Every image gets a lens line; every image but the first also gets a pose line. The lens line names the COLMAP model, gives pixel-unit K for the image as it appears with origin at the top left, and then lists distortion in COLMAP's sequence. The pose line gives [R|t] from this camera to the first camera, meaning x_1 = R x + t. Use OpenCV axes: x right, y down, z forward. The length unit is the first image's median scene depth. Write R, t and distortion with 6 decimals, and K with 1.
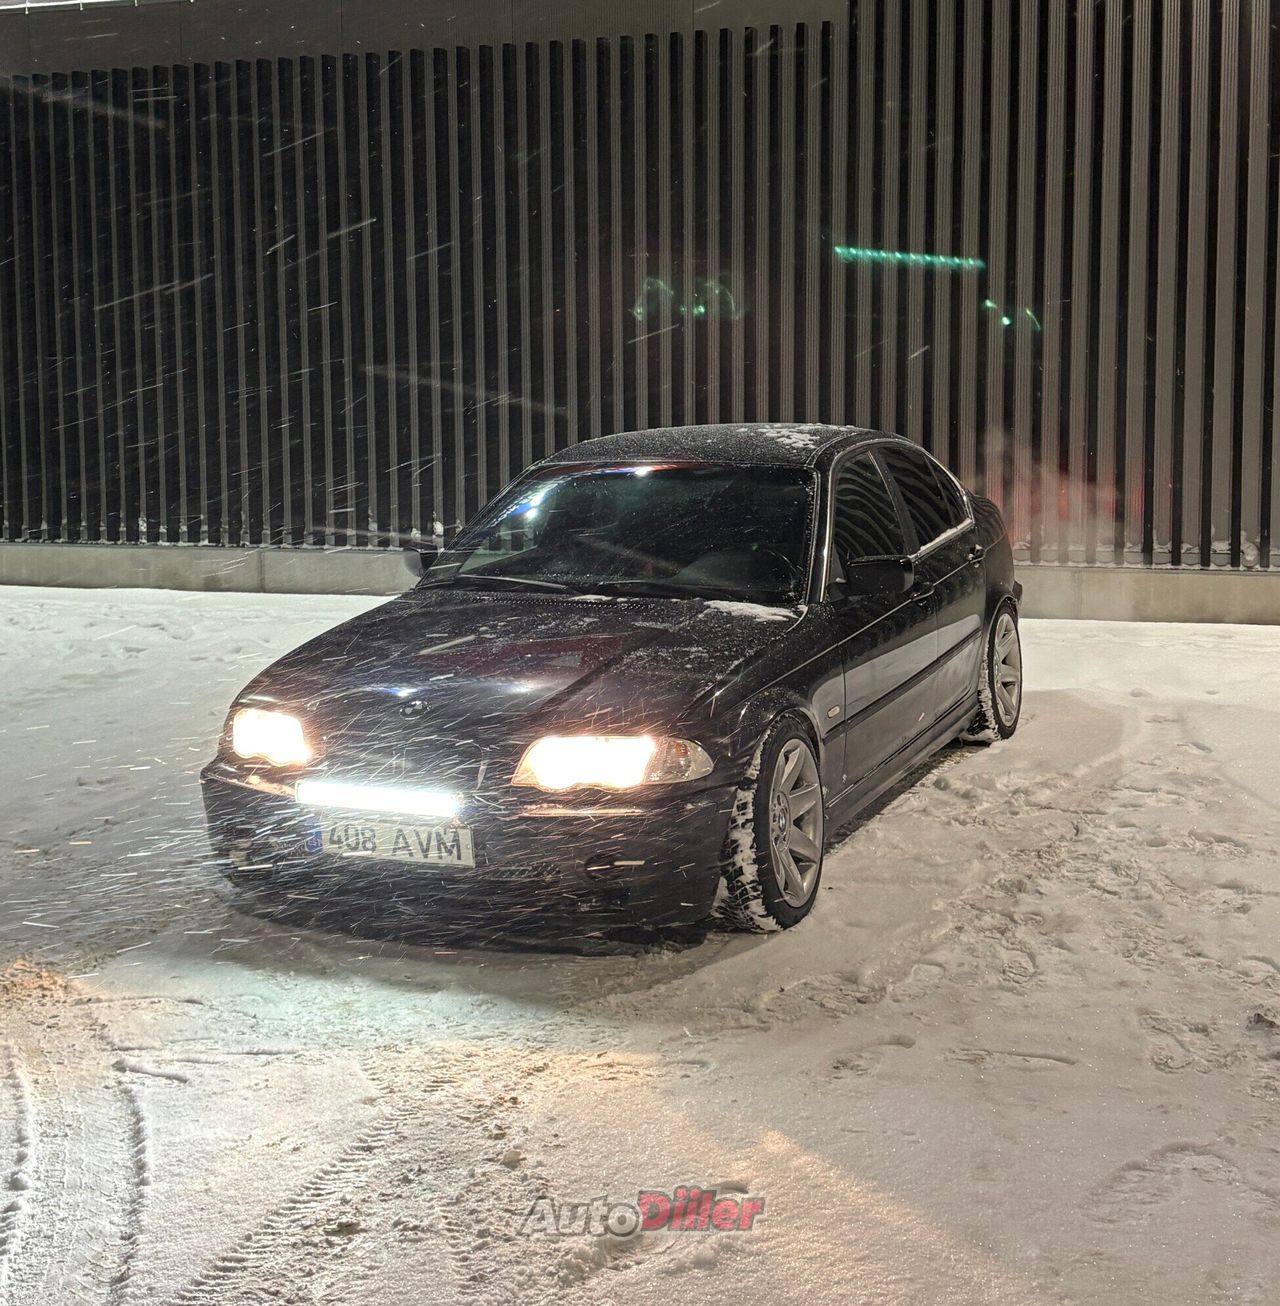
lens RADIAL K [[1849.4, 0, 650.3], [0, 1849.4, 546.2], [0, 0, 1]] dist [0.058332, 0.000000]
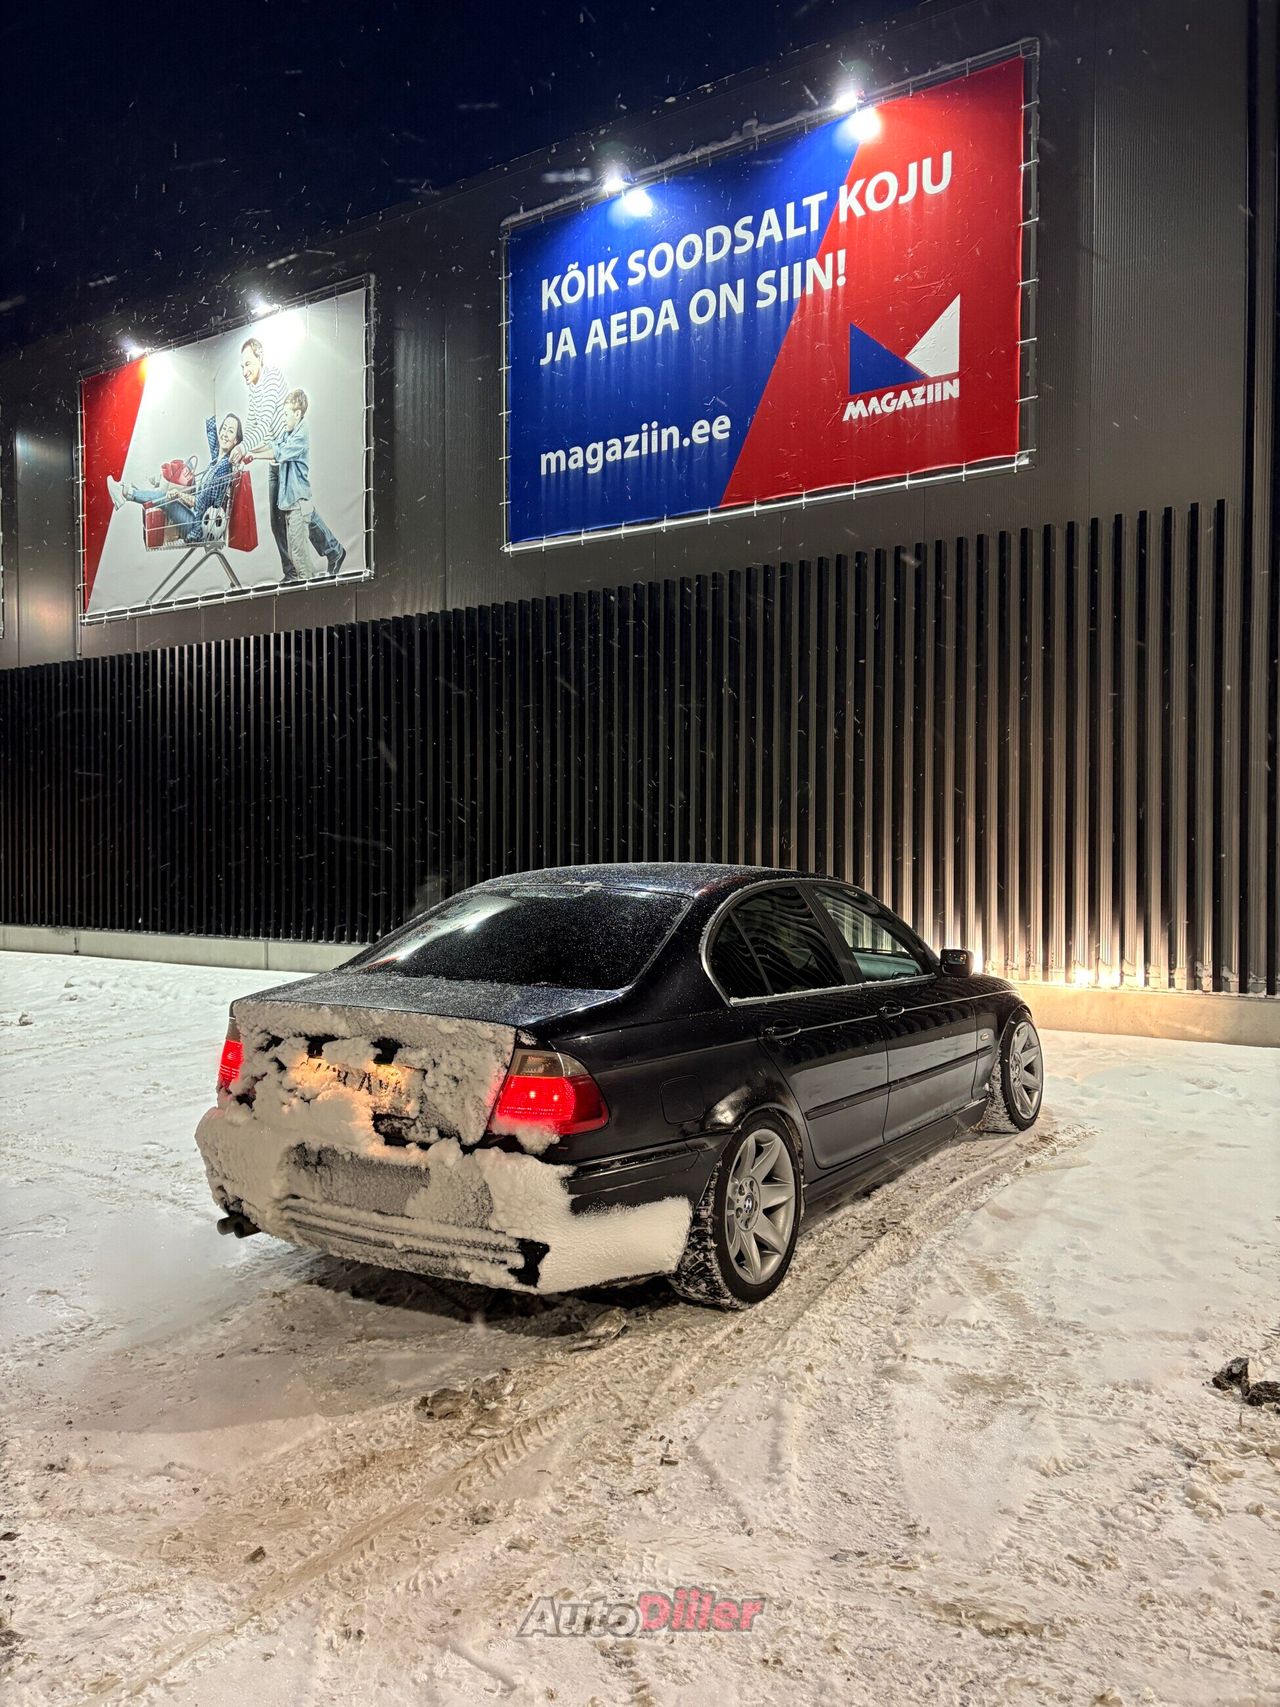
lens RADIAL K [[1283.3, 0, 633.4], [0, 1283.3, 864.8], [0, 0, 1]] dist [0.022694, -0.019550]
pose [[0.959618, 0.015704, -0.280869, -0.035908], [-0.037278, 0.996734, -0.071634, -0.007858], [0.278827, 0.079211, 0.957069, 0.376633]]
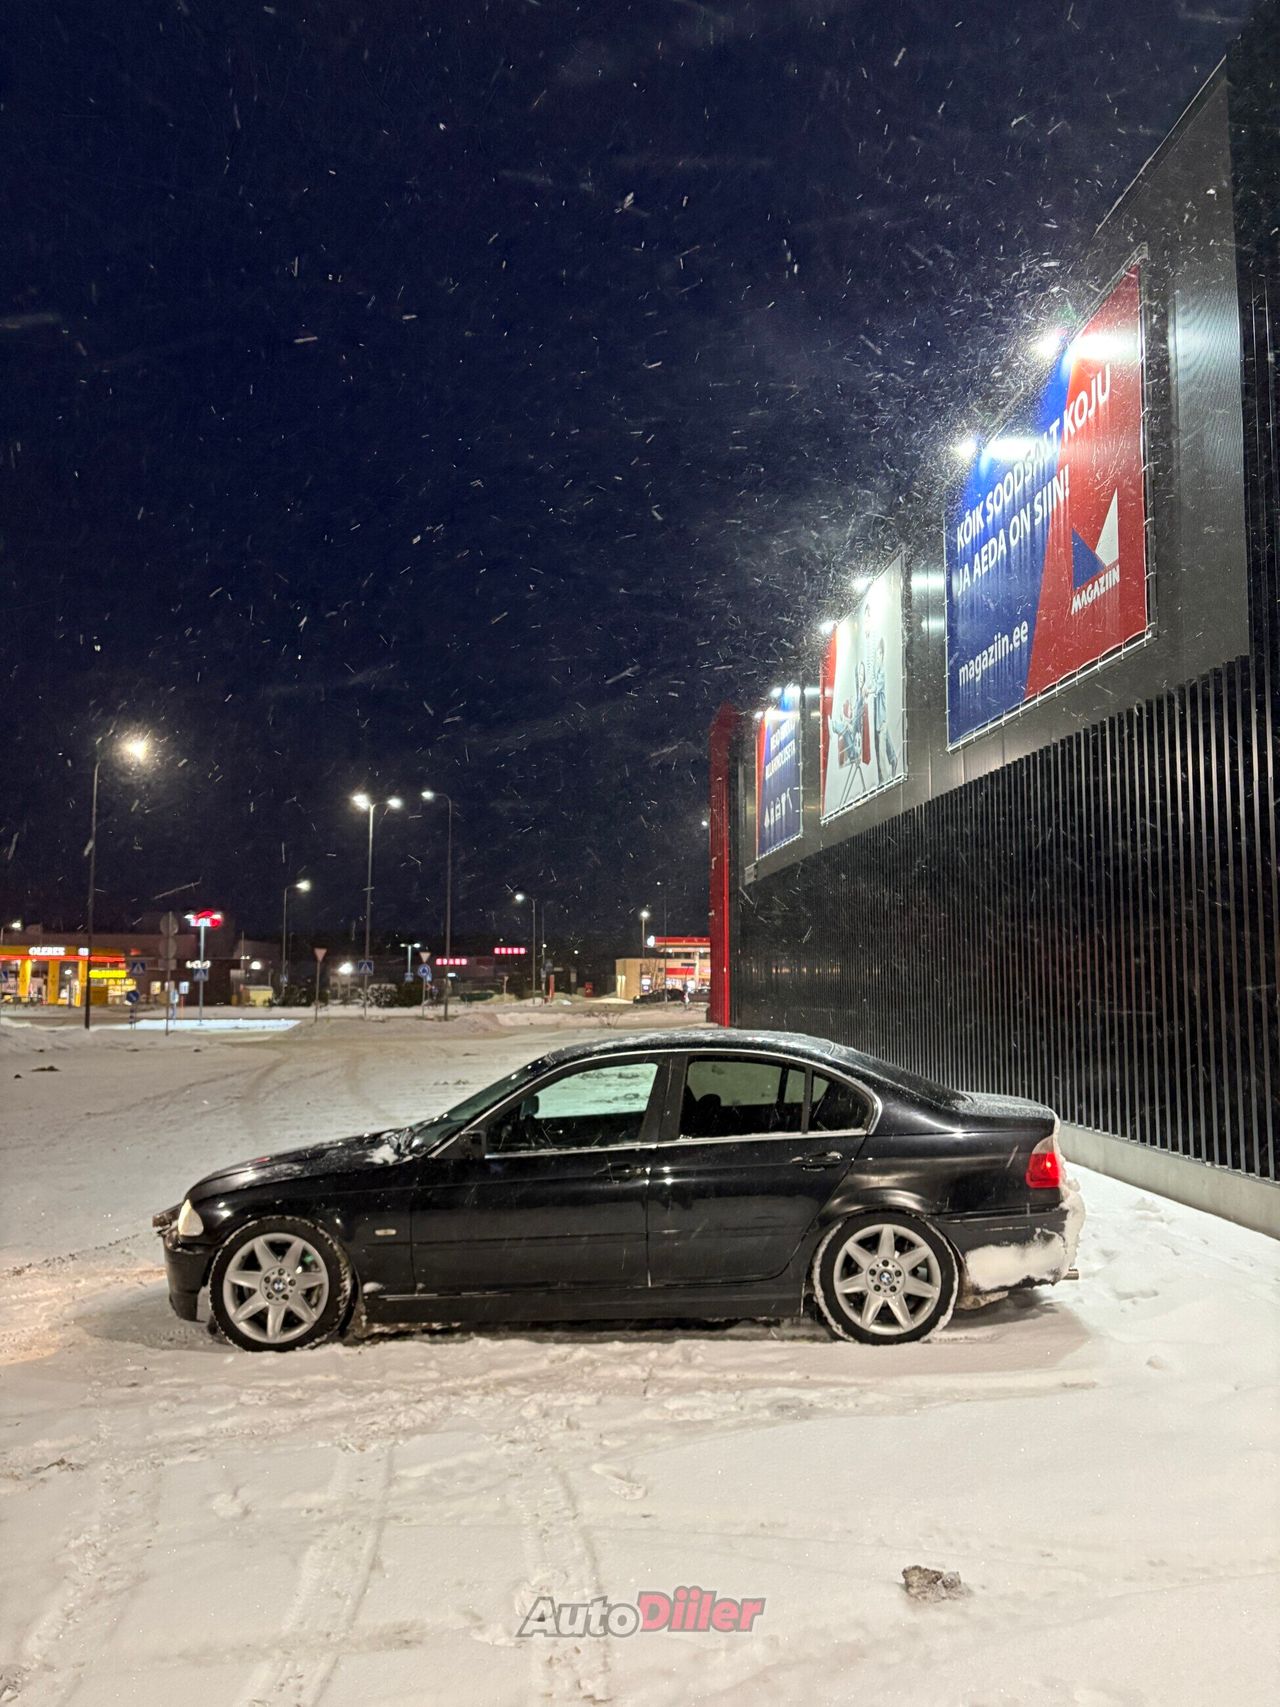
lens RADIAL K [[1283.3, 0, 635.2], [0, 1283.3, 864.5], [0, 0, 1]] dist [0.022694, -0.019550]
pose [[0.384539, -0.082429, -0.919421, 1.162437], [-0.065767, 0.991028, -0.116355, -0.099257], [0.920763, 0.105210, 0.375667, 0.768248]]
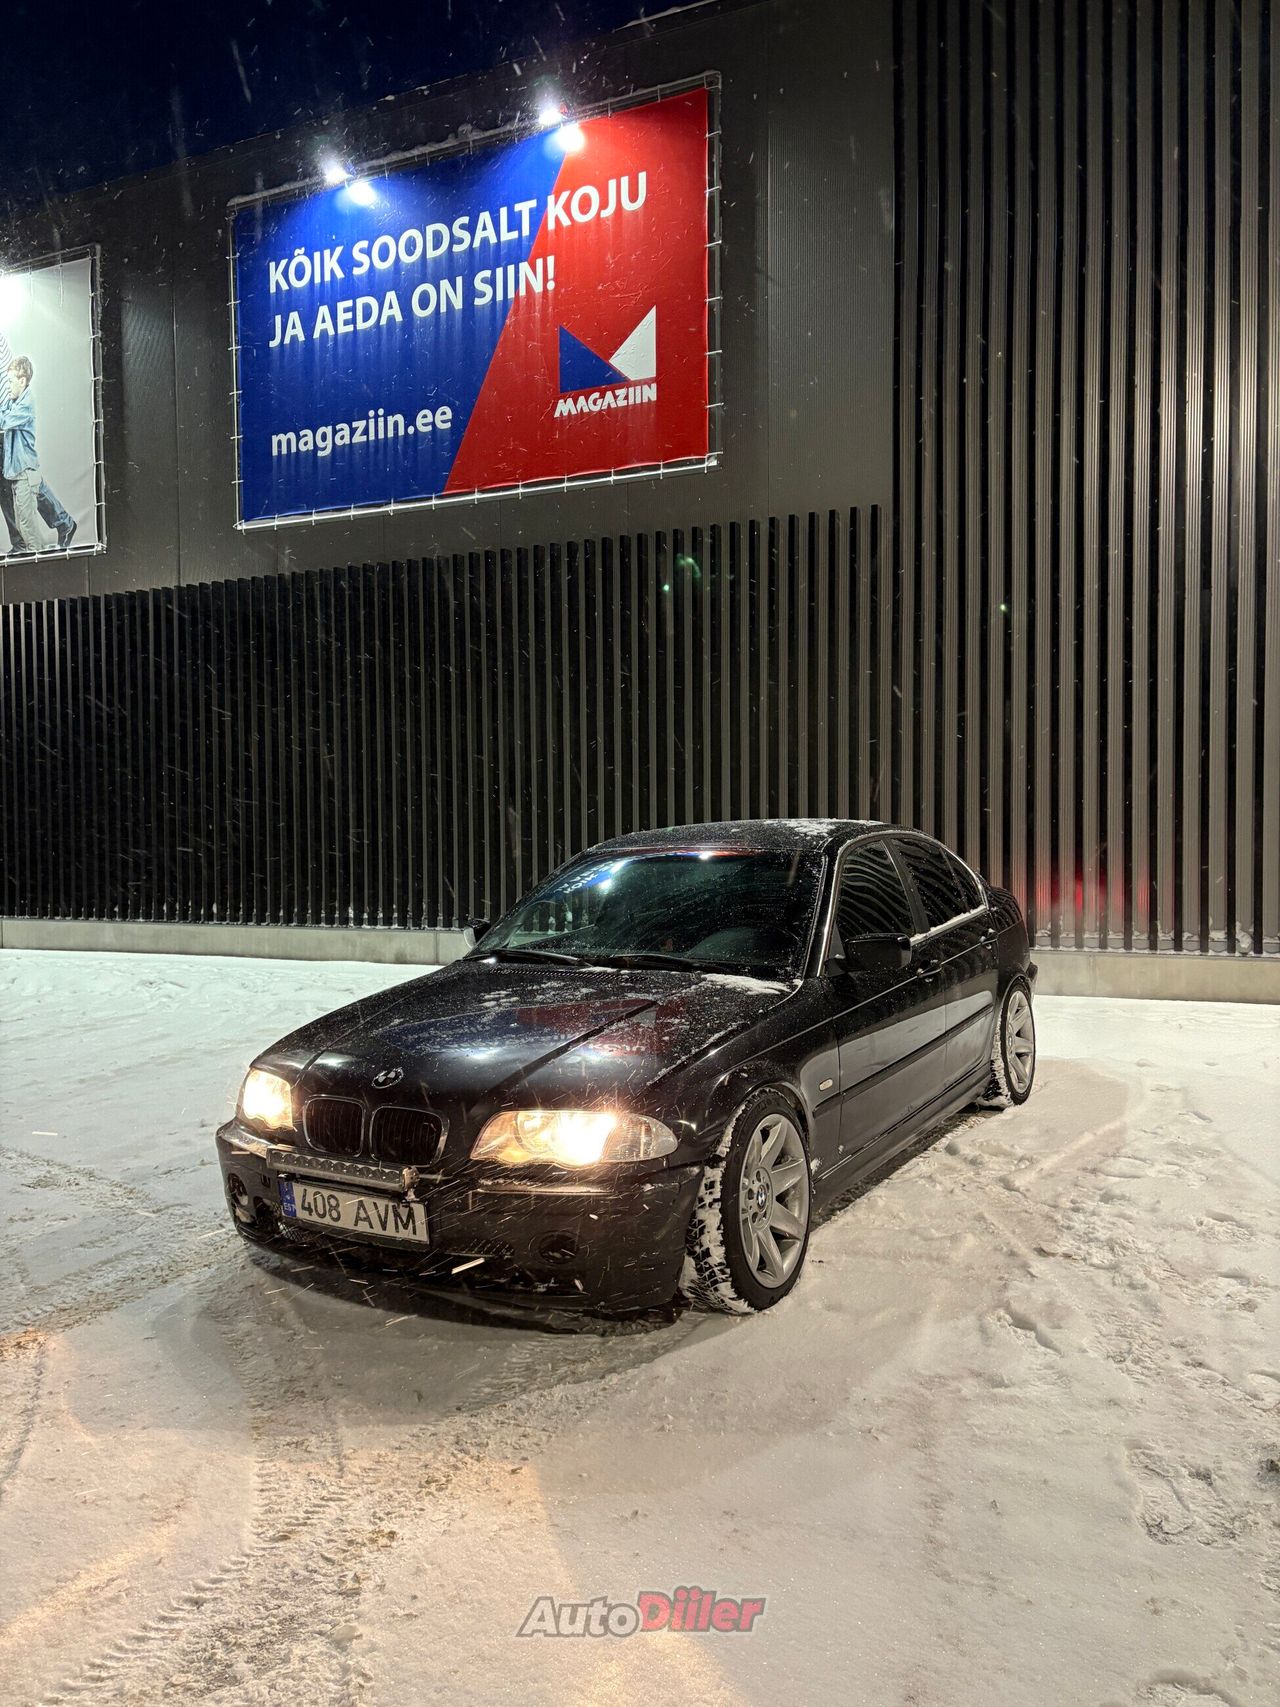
lens RADIAL K [[1283.3, 0, 647.3], [0, 1283.3, 863.7], [0, 0, 1]] dist [0.022694, -0.019550]
pose [[0.992939, 0.002934, -0.118589, 0.087300], [-0.009880, 0.998266, -0.058026, 0.010020], [0.118213, 0.058788, 0.991247, 0.285836]]
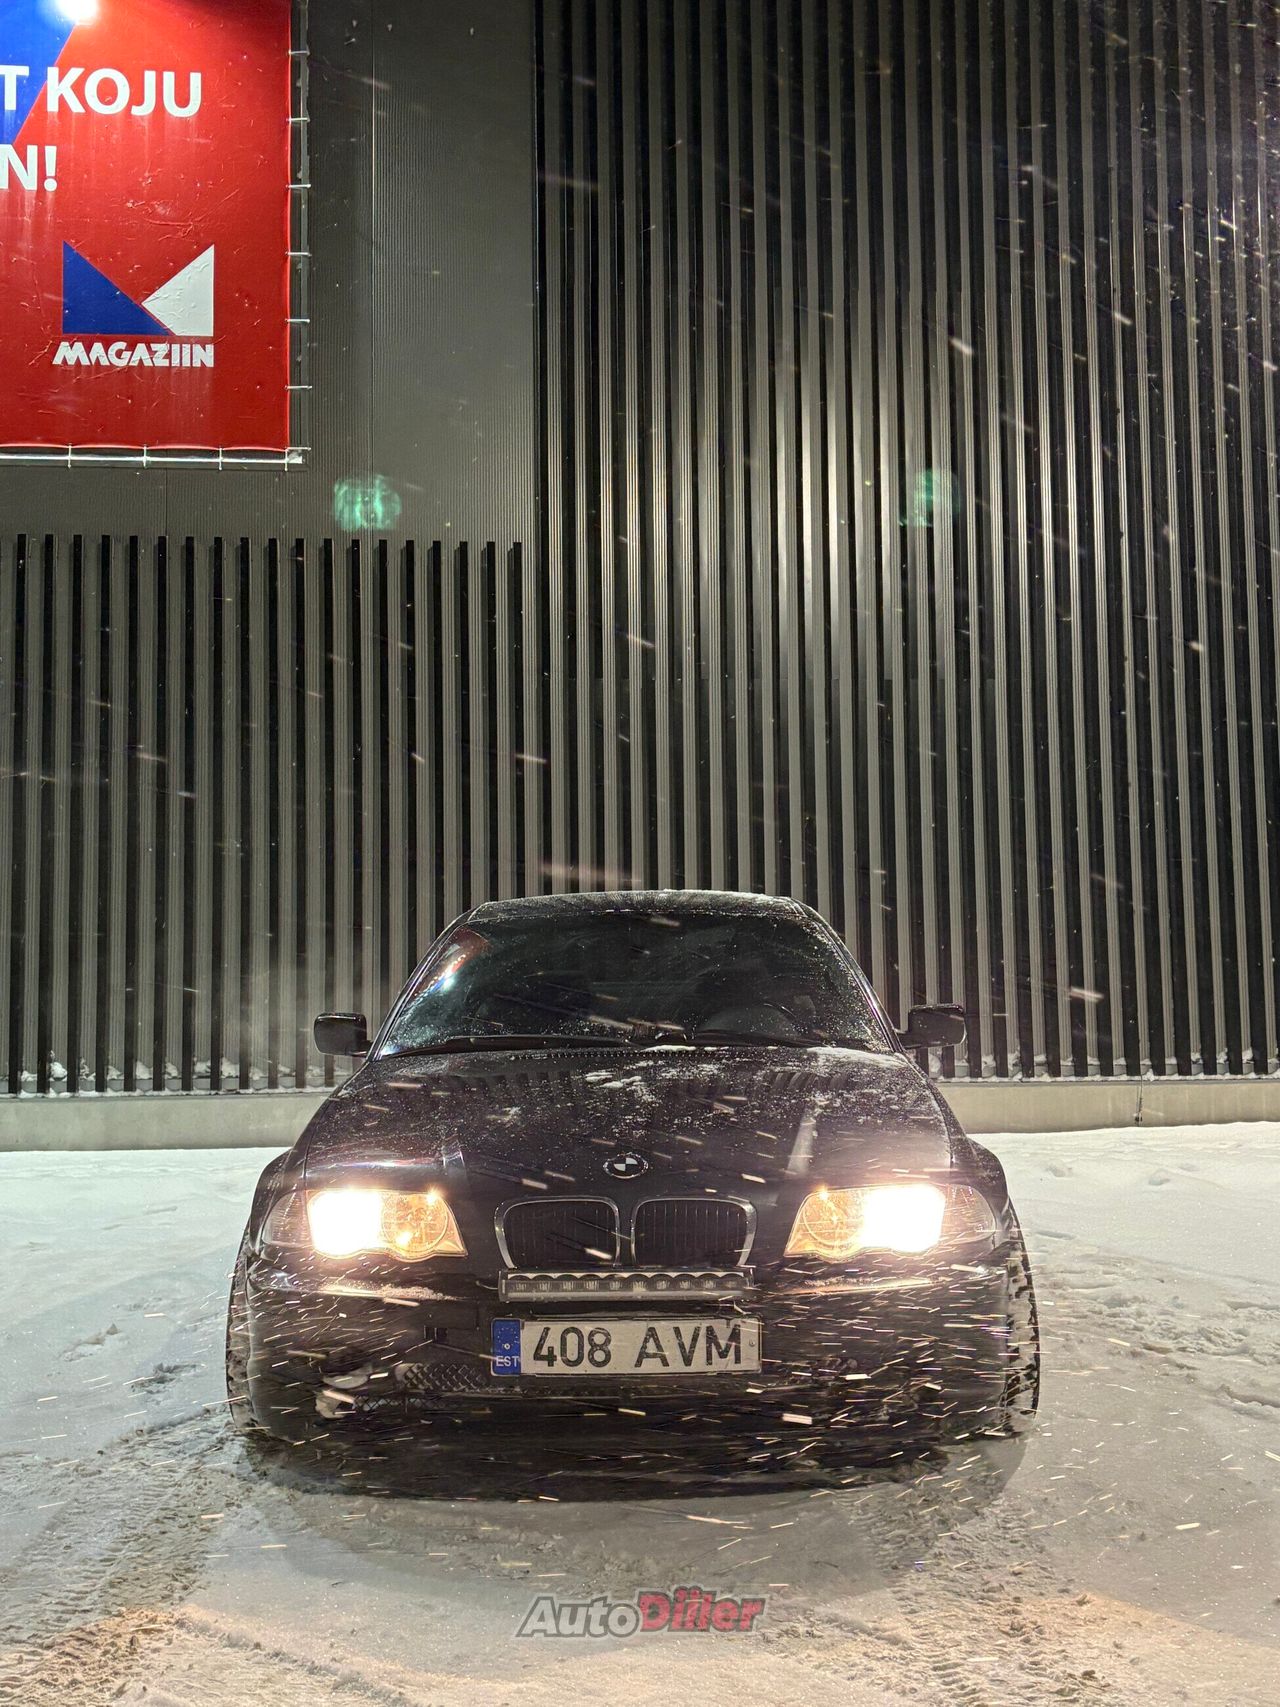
lens RADIAL K [[1706.3, 0, 642.2], [0, 1706.3, 860.1], [0, 0, 1]] dist [0.031417, 0.000000]
pose [[0.921401, 0.029878, 0.387464, -0.355990], [0.036901, 0.985808, -0.163769, 0.072017], [-0.386858, 0.165195, 0.907222, 0.319611]]
